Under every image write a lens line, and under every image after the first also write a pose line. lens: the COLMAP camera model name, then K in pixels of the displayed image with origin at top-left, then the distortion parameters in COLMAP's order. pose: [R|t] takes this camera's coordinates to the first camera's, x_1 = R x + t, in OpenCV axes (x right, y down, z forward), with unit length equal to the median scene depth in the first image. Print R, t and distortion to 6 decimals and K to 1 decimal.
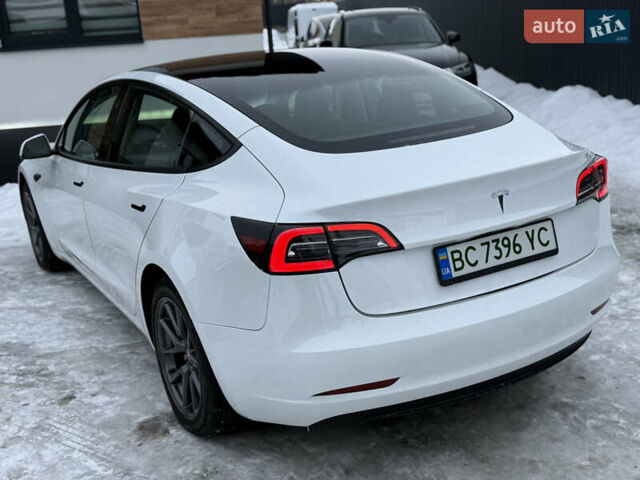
lens RADIAL K [[776.7, 0, 321.8], [0, 776.7, 245.7], [0, 0, 1]] dist [0.095401, 0.000000]
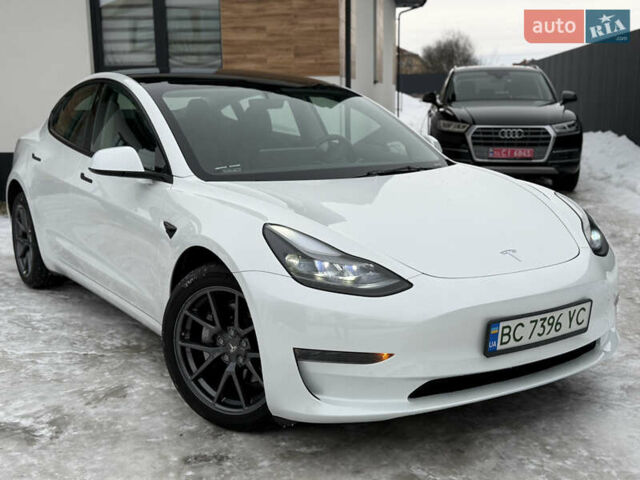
lens RADIAL K [[776.7, 0, 324.9], [0, 776.7, 237.4], [0, 0, 1]] dist [0.095401, 0.000000]
pose [[0.971507, 0.094108, -0.217525, 0.389359], [-0.113896, 0.990245, -0.080269, 0.031388], [0.207849, 0.102757, 0.972749, 0.166253]]
